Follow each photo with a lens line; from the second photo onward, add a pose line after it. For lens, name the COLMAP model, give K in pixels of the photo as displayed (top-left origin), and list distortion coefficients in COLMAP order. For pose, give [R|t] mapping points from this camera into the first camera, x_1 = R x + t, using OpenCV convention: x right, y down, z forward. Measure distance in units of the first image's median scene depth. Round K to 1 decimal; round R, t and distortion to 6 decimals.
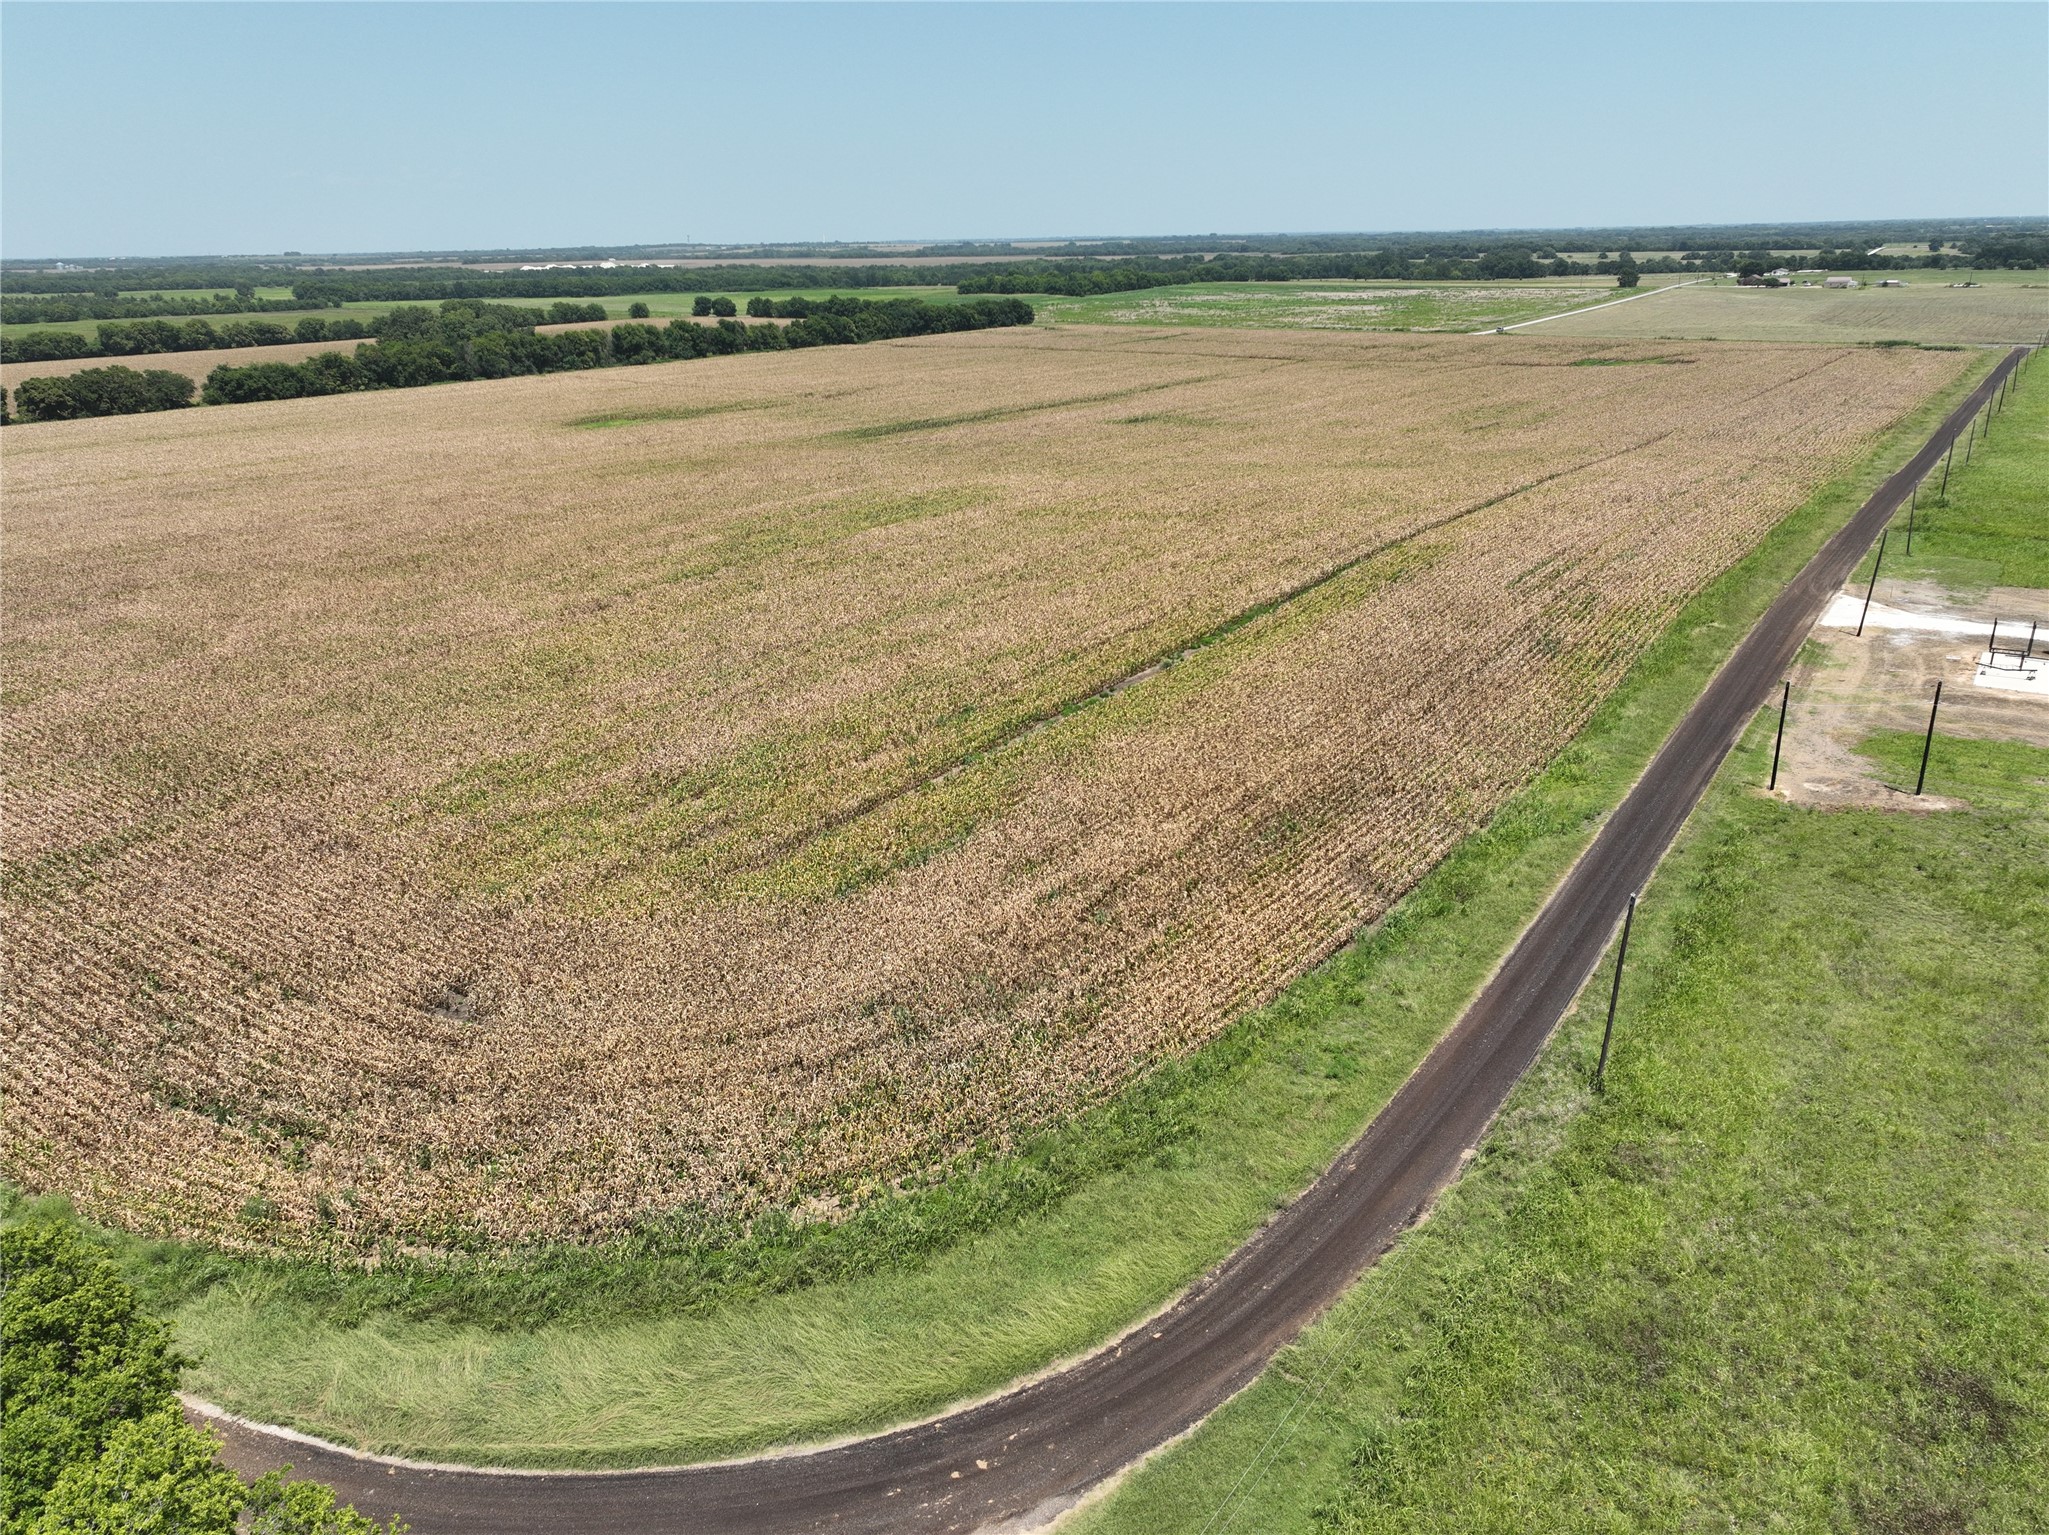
lens RADIAL K [[1452.9, 0, 1017.0], [0, 1452.9, 744.1], [0, 0, 1]] dist [0.003226, 0.010030]
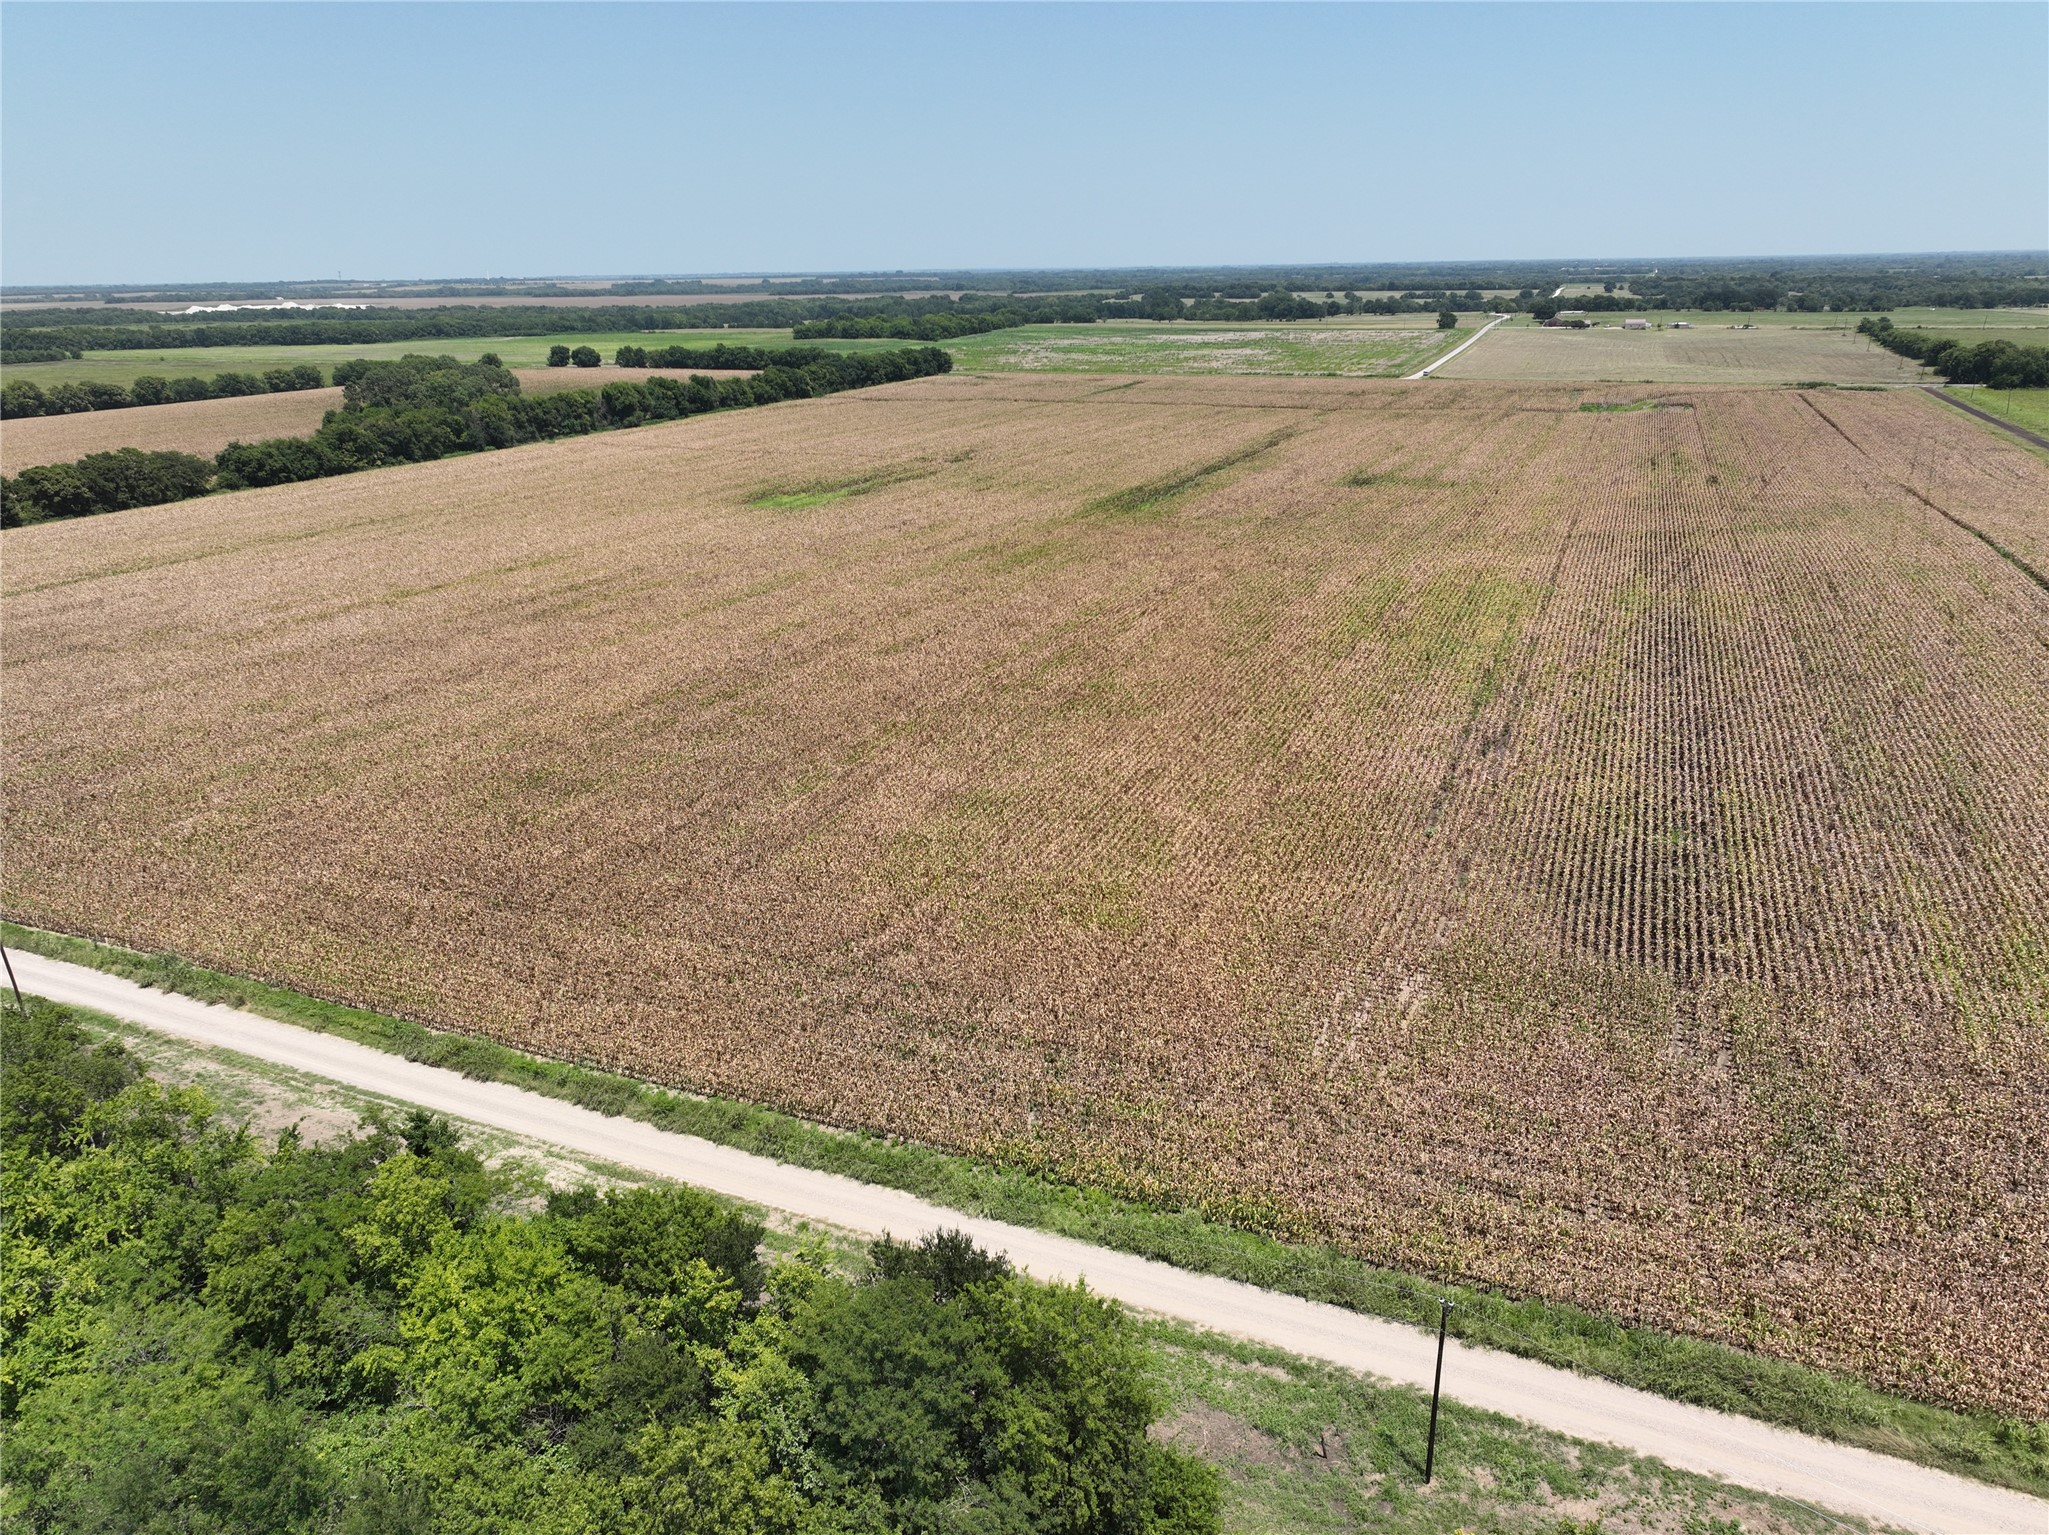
lens RADIAL K [[1457.6, 0, 1023.4], [0, 1457.6, 758.6], [0, 0, 1]] dist [0.007534, 0.001349]
pose [[0.975732, -0.067897, 0.208176, -0.262053], [0.070893, 0.997460, -0.006959, -0.034247], [-0.207174, 0.021548, 0.978067, 0.066634]]
